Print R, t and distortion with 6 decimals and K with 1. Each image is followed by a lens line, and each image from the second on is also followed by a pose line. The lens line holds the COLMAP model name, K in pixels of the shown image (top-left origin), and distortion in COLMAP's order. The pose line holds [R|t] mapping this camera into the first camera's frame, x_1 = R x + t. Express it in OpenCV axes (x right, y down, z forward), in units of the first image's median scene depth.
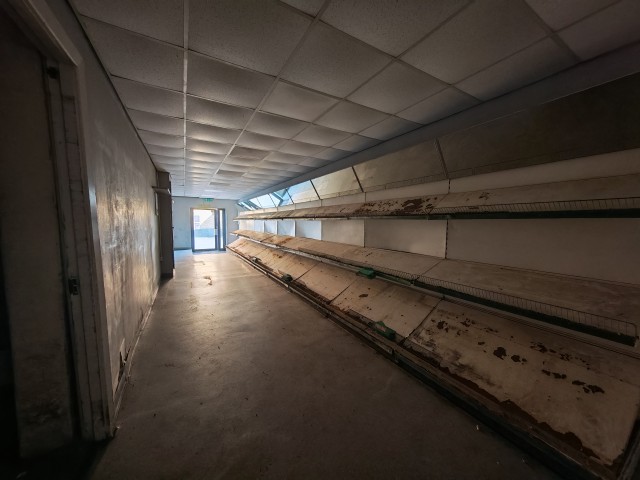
lens RADIAL K [[236.9, 0, 320.3], [0, 236.9, 241.5], [0, 0, 1]] dist [-0.002525, -0.000282]
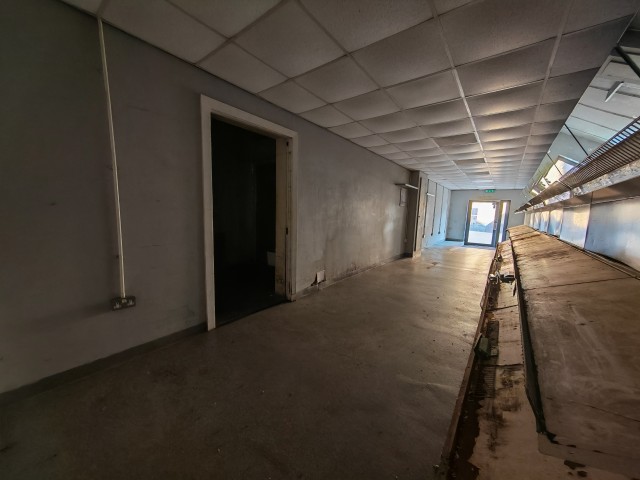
lens RADIAL K [[236.9, 0, 322.1], [0, 236.9, 241.6], [0, 0, 1]] dist [-0.002525, -0.000282]
pose [[0.393940, 0.121842, -0.911025, 0.787204], [-0.102306, 0.990828, 0.088277, 0.028100], [0.913425, 0.058427, 0.402792, 0.214285]]
